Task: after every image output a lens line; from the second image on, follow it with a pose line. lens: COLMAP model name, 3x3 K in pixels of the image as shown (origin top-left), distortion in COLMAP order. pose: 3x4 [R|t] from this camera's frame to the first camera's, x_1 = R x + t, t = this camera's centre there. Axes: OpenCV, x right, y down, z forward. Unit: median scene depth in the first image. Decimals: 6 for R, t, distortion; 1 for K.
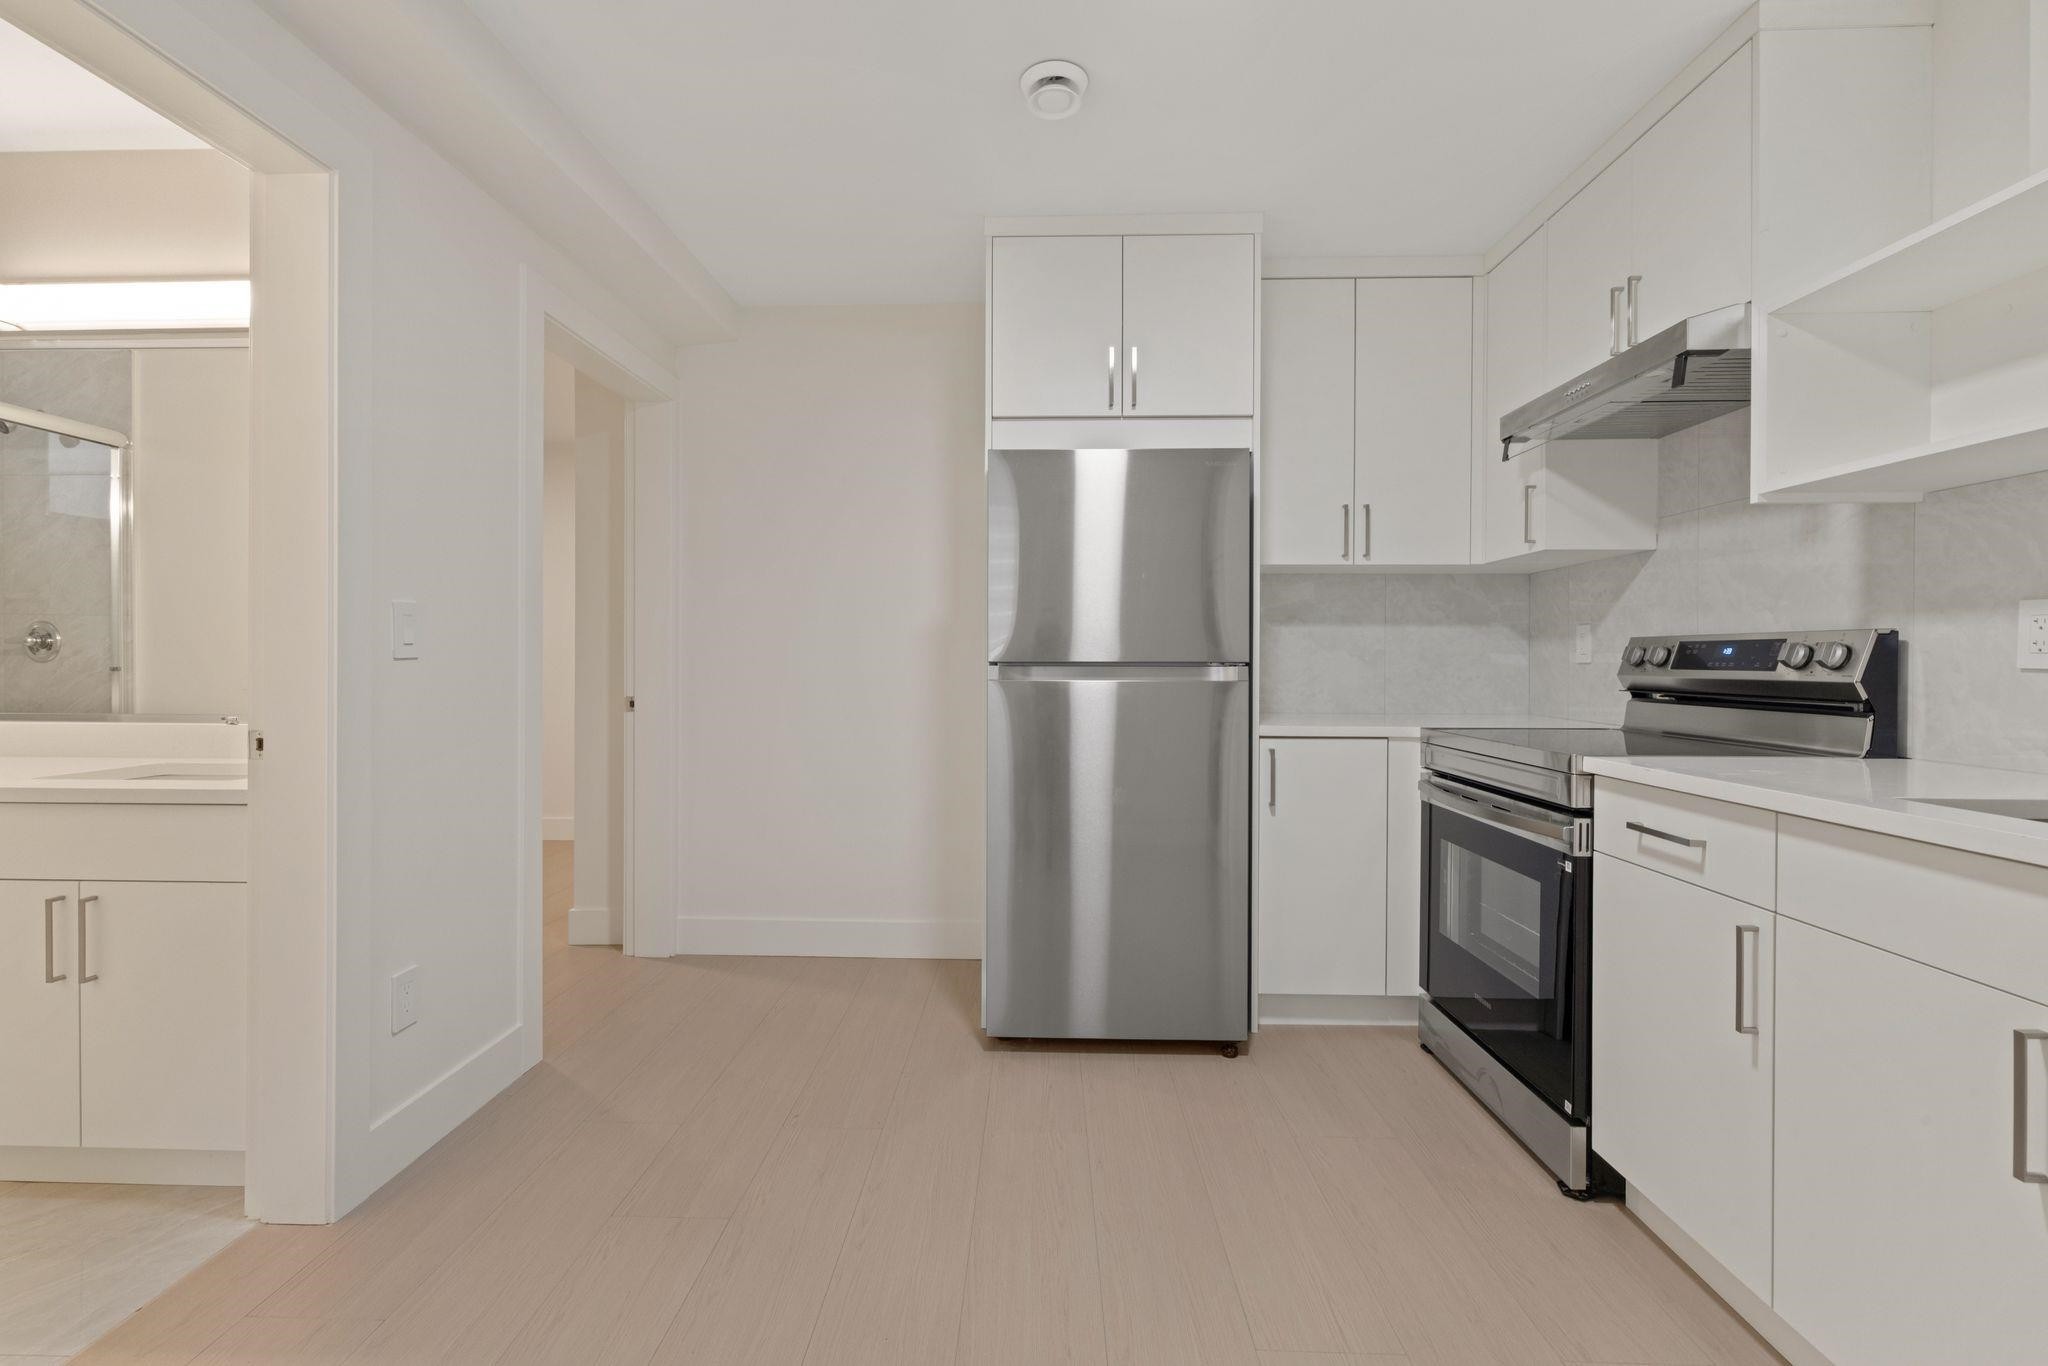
lens RADIAL K [[906.6, 0, 1009.7], [0, 906.6, 675.0], [0, 0, 1]] dist [-0.002665, -0.000102]
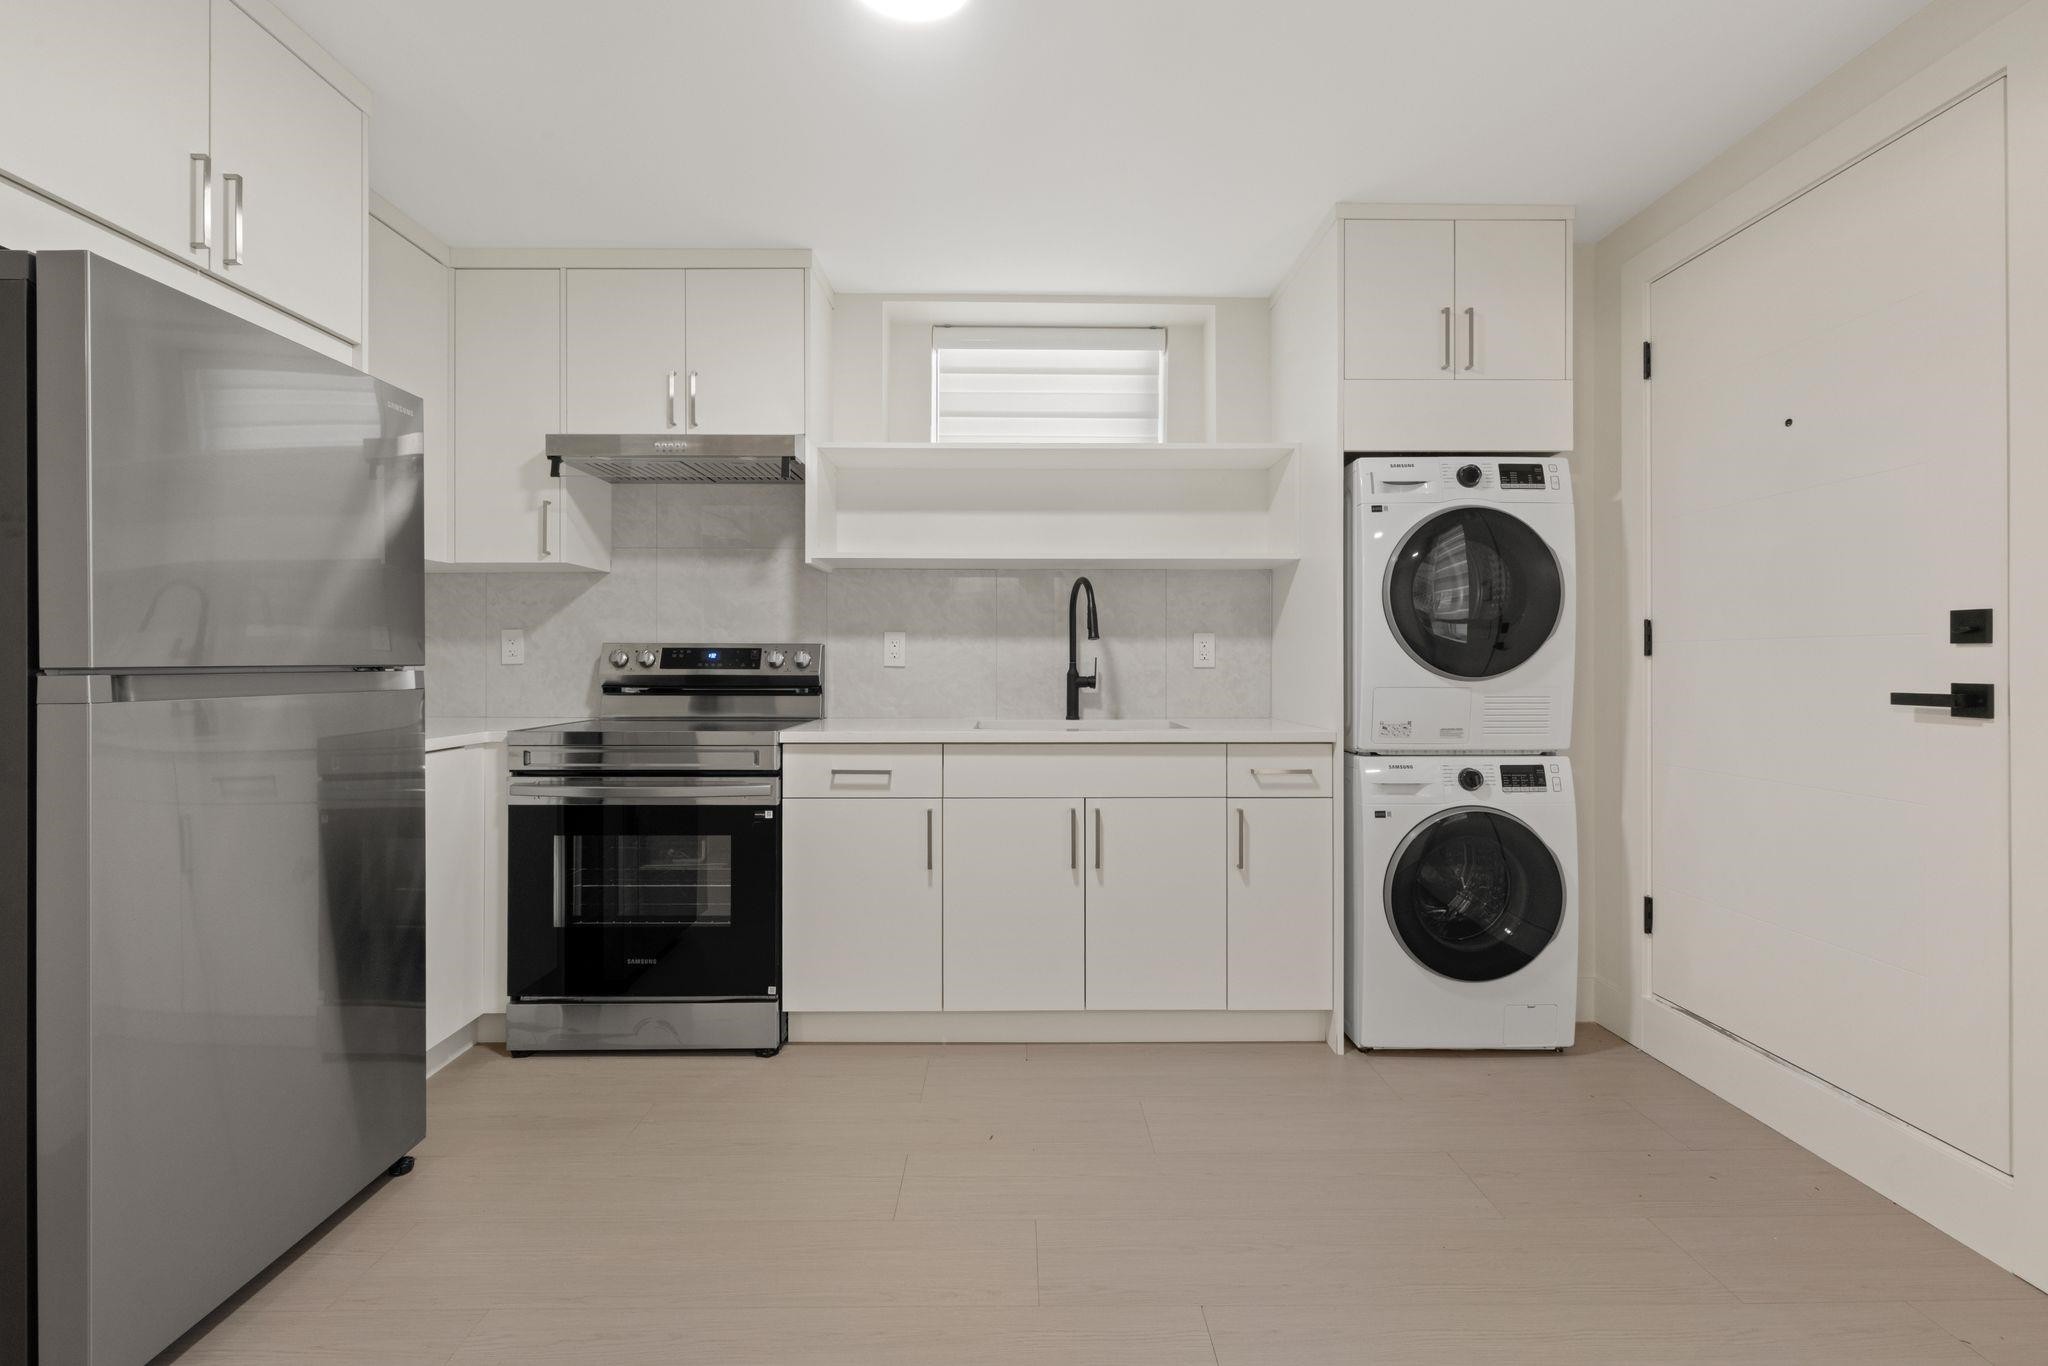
lens RADIAL K [[906.6, 0, 1011.2], [0, 906.6, 667.3], [0, 0, 1]] dist [-0.002665, -0.000102]
pose [[-0.044966, -0.008437, 0.998953, -0.649477], [0.014967, 0.999846, 0.009118, -0.013686], [-0.998876, 0.015362, -0.044833, 0.595855]]
